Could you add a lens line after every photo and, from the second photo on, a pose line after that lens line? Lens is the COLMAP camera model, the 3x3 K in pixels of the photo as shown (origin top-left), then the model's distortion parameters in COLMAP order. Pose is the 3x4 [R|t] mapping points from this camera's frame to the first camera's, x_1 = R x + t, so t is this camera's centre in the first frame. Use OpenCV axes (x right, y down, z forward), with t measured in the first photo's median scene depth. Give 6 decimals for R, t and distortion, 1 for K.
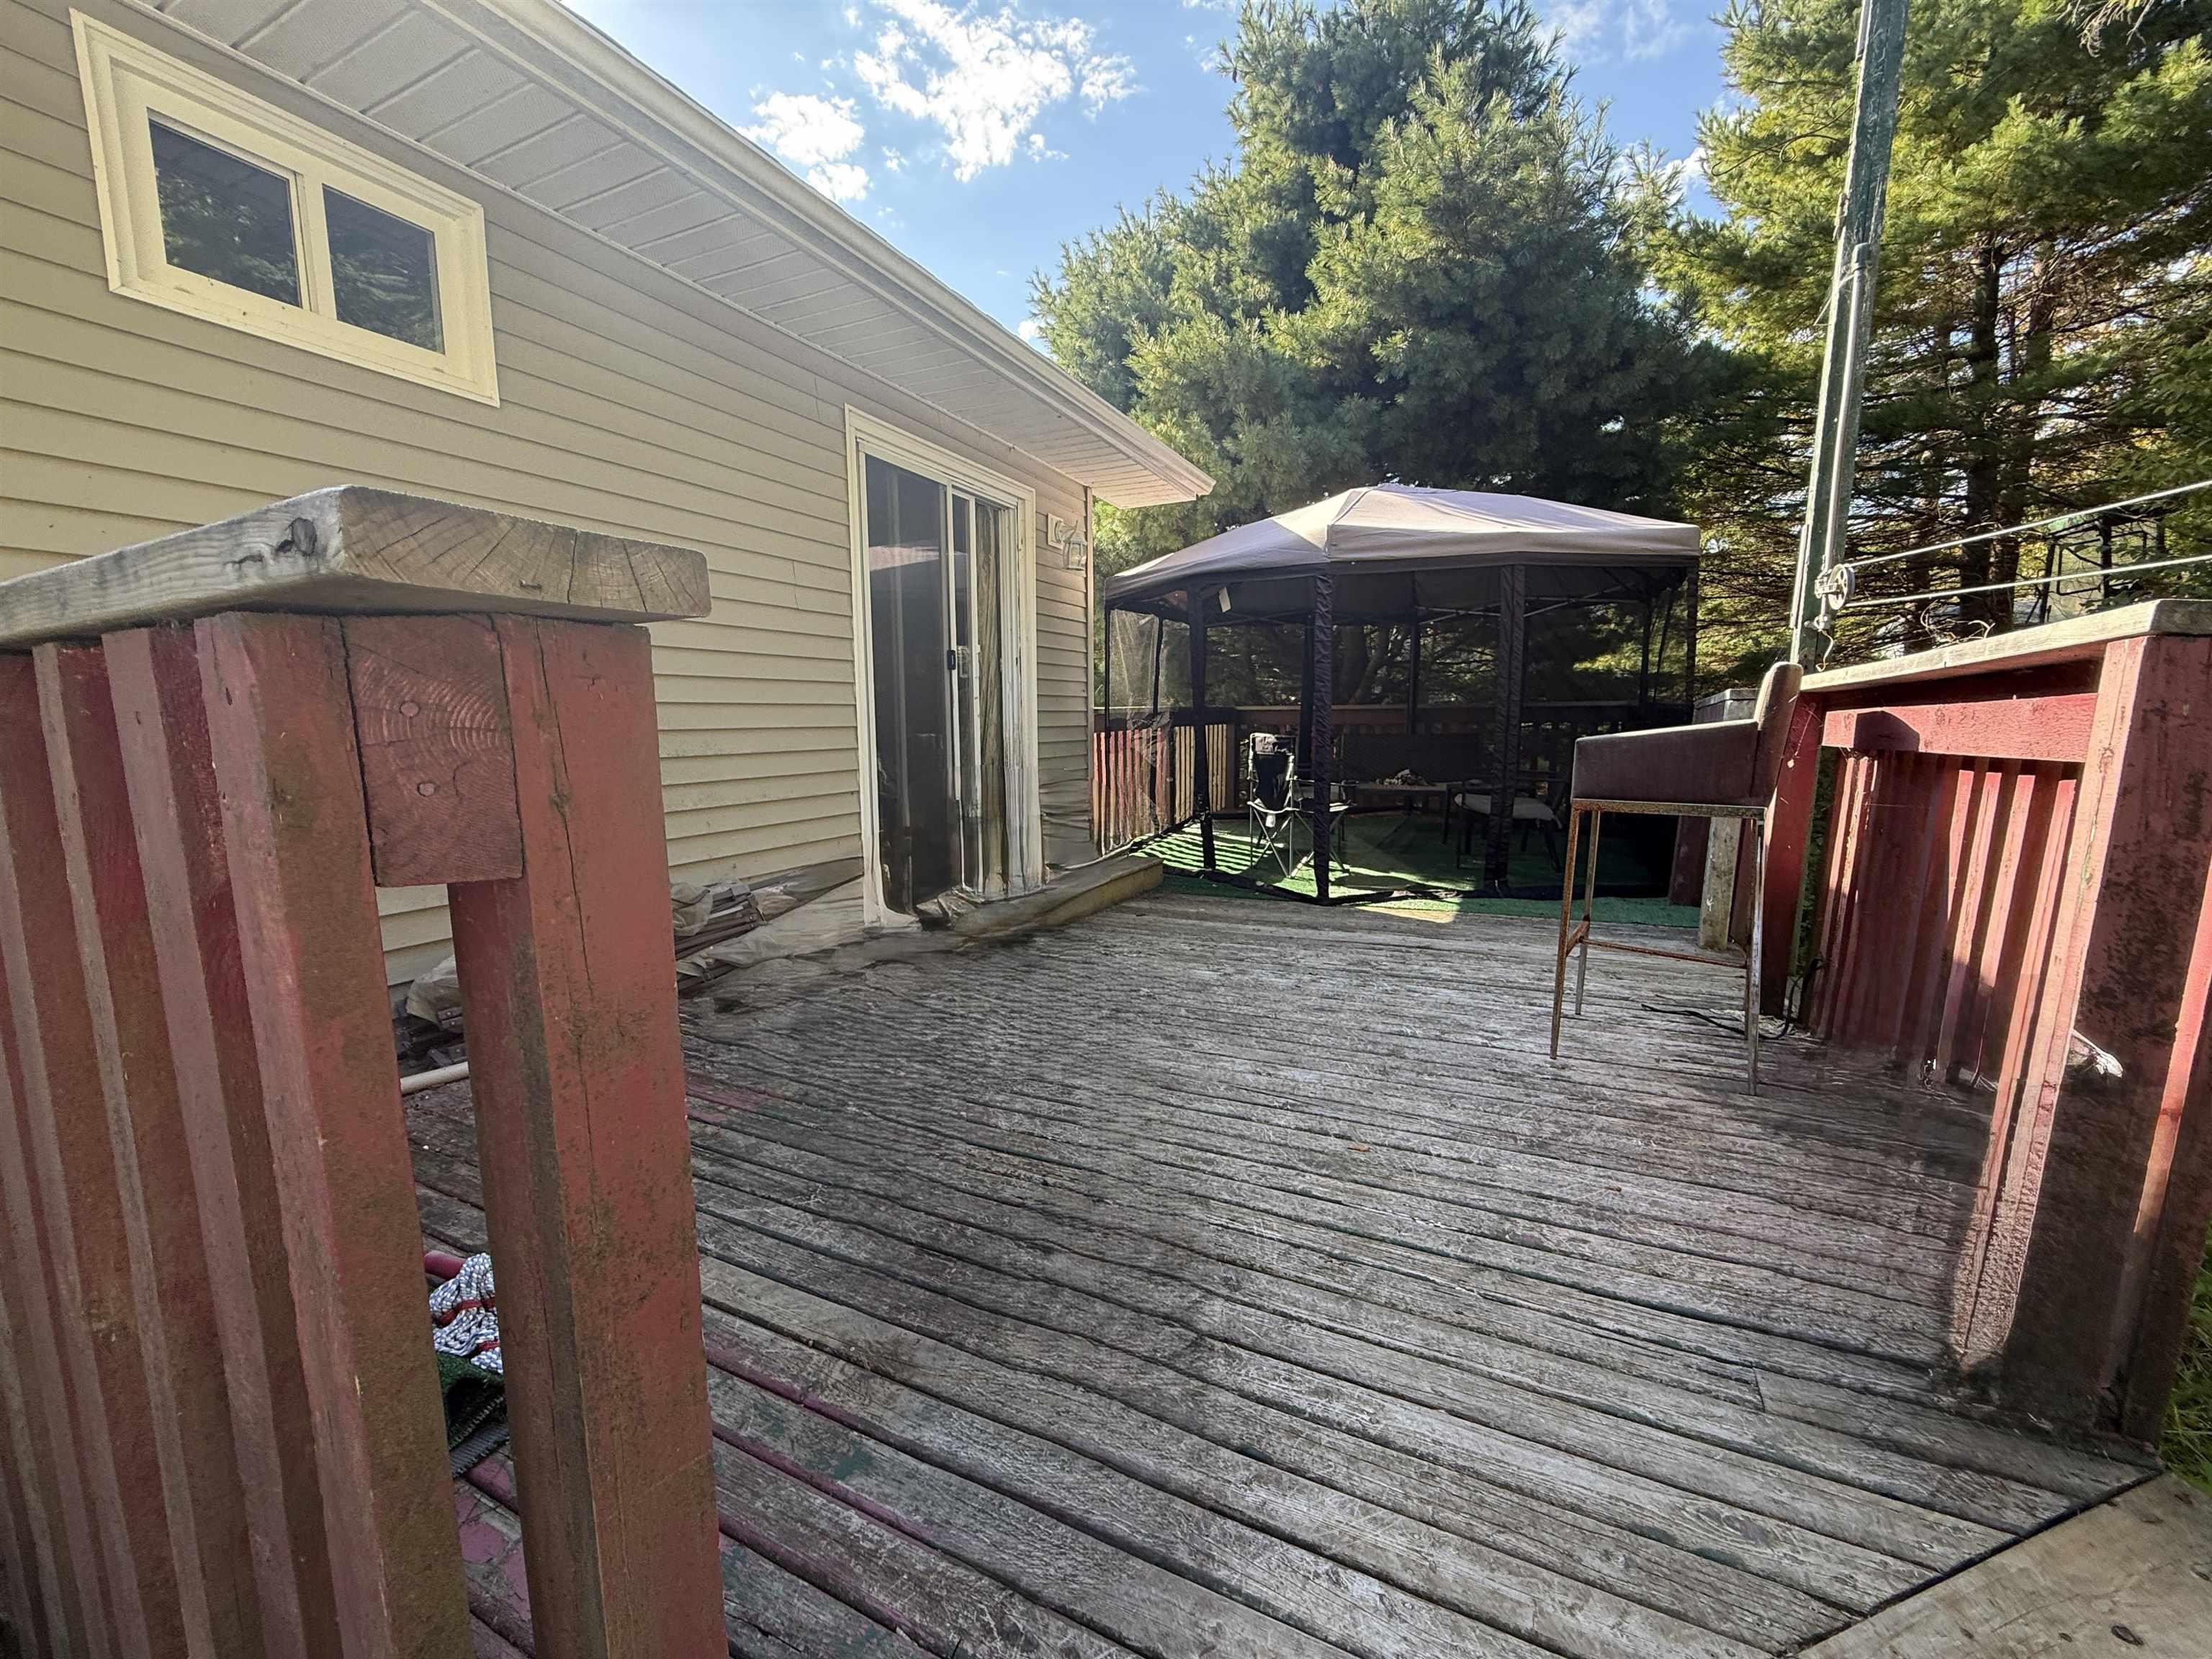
lens RADIAL K [[877.6, 0, 1110.9], [0, 877.6, 838.4], [0, 0, 1]] dist [-0.000747, 0.000240]
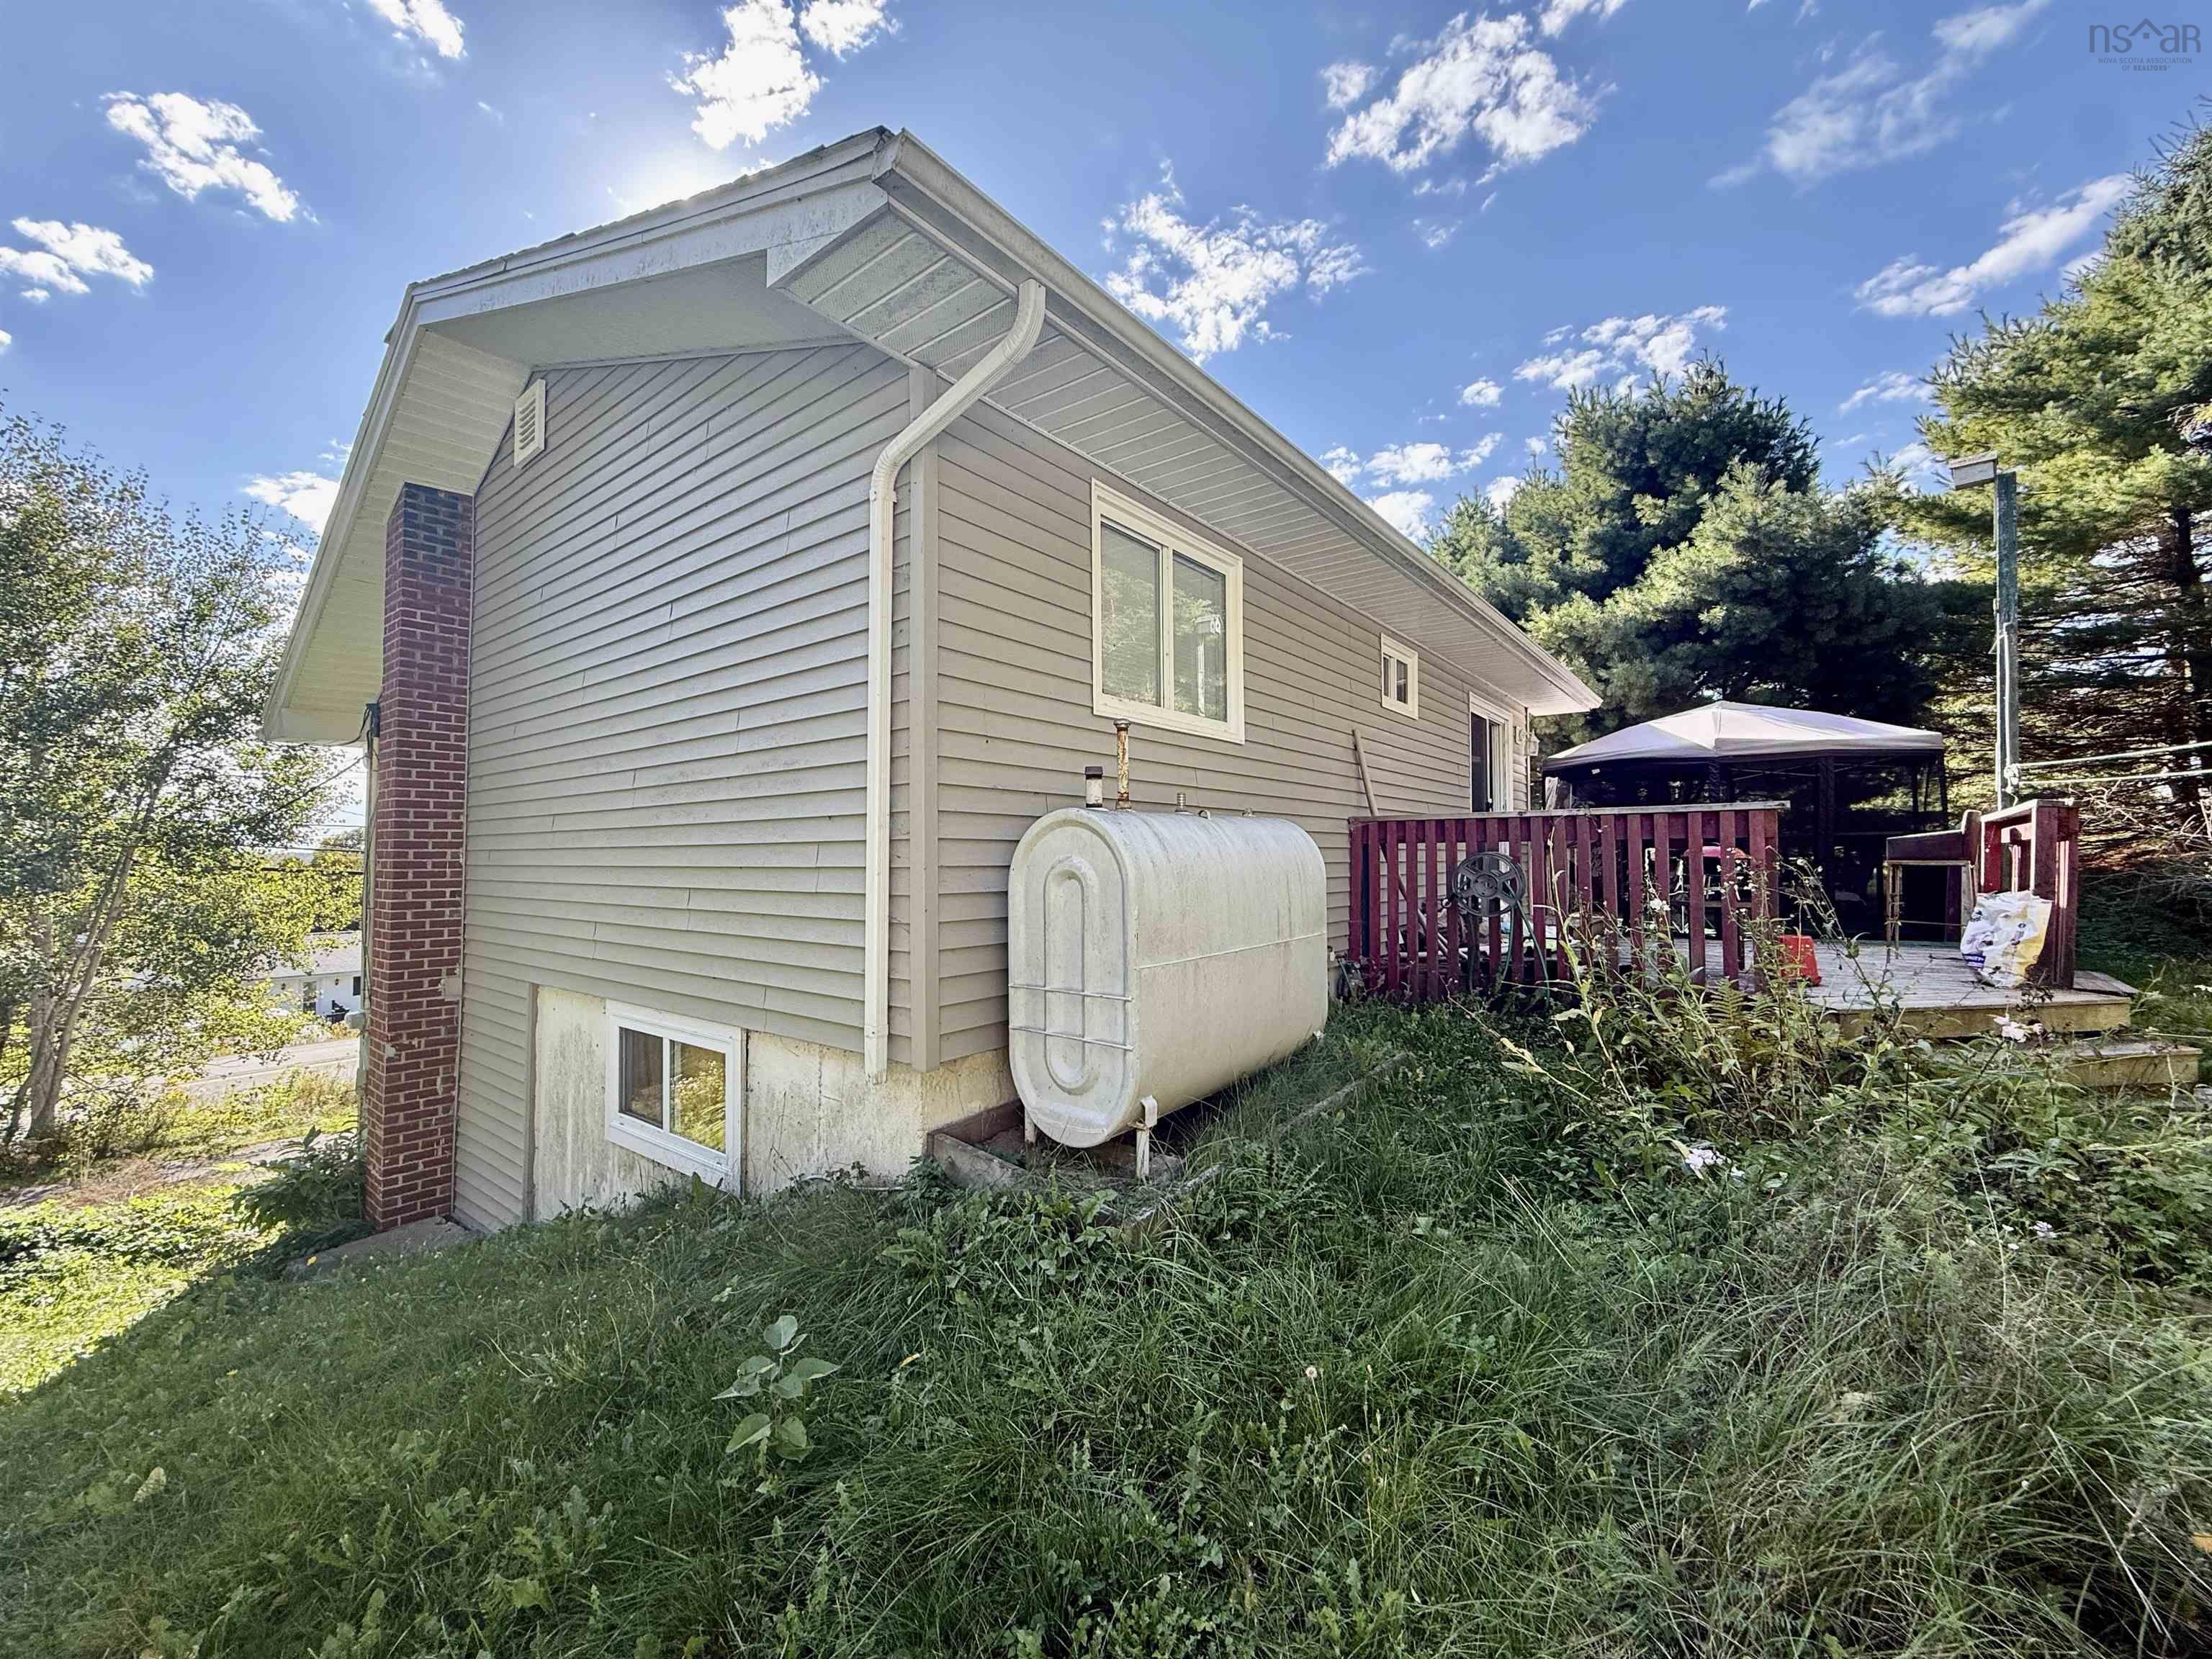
lens RADIAL K [[877.6, 0, 1099.5], [0, 877.6, 828.9], [0, 0, 1]] dist [-0.000747, 0.000240]
pose [[0.977514, 0.003076, -0.210847, -0.435171], [-0.037156, 0.986761, -0.157866, 0.128303], [0.207570, 0.162151, 0.964687, -0.725801]]
